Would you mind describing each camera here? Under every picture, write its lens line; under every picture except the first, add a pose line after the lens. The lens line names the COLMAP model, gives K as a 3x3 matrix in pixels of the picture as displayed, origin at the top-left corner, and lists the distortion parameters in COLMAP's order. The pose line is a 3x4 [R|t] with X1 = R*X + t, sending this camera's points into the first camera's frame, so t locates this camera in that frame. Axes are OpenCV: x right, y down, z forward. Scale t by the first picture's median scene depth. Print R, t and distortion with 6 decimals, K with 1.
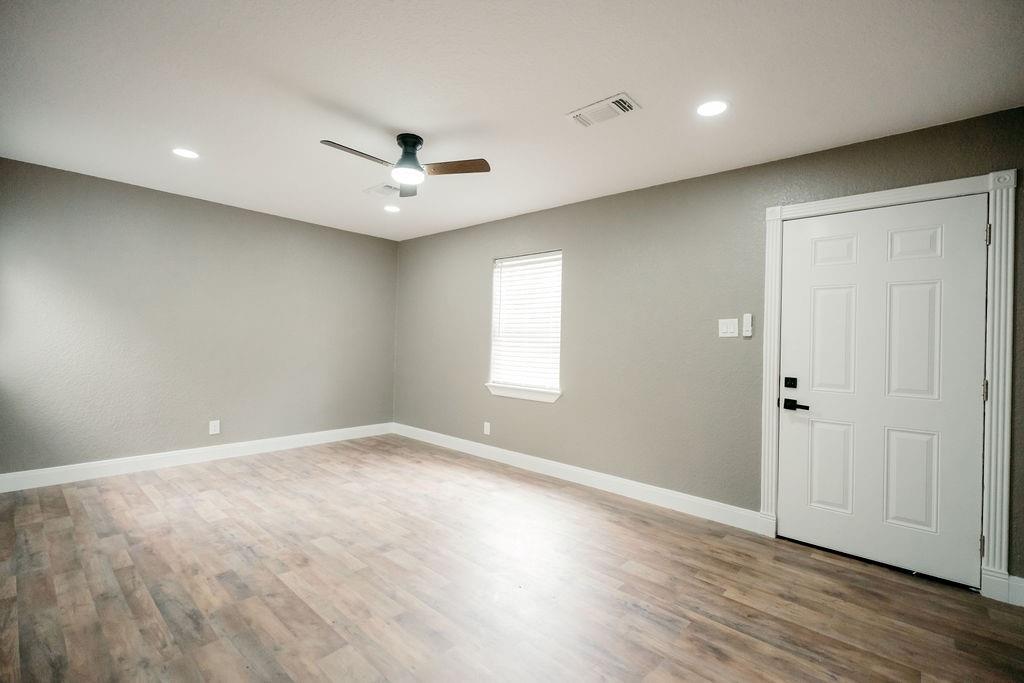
lens RADIAL K [[456.3, 0, 509.1], [0, 456.3, 340.0], [0, 0, 1]] dist [-0.000053, 0.000134]
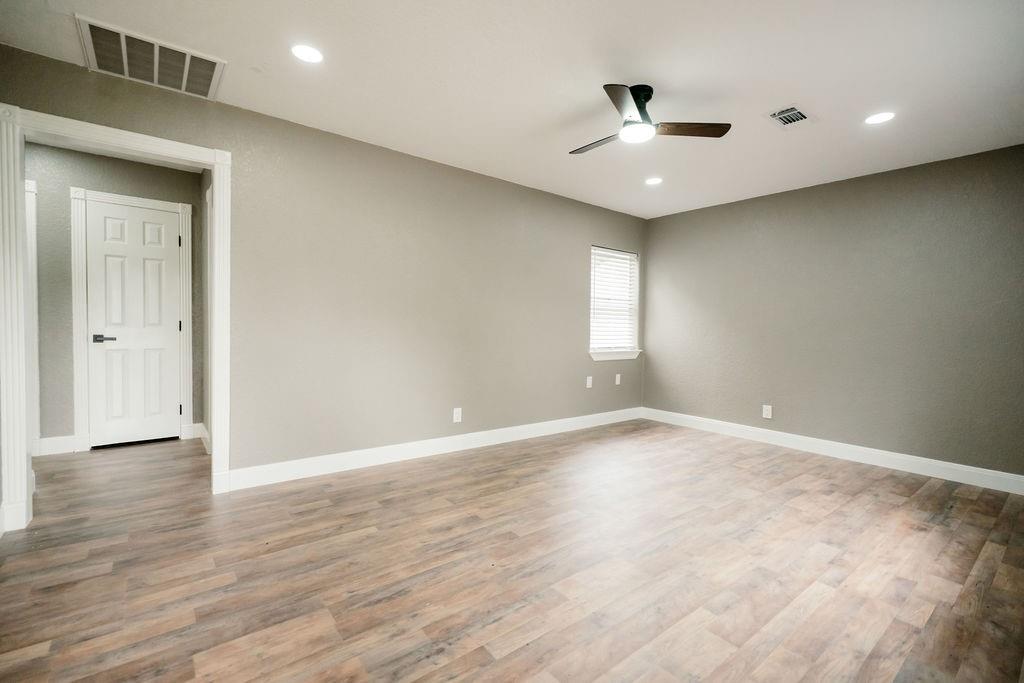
lens RADIAL K [[456.3, 0, 509.1], [0, 456.3, 340.0], [0, 0, 1]] dist [-0.000053, 0.000134]
pose [[-0.172367, -0.000532, -0.985033, 0.772749], [-0.023994, 0.999705, 0.003658, 0.062370], [0.984740, 0.024265, -0.172329, 0.964745]]
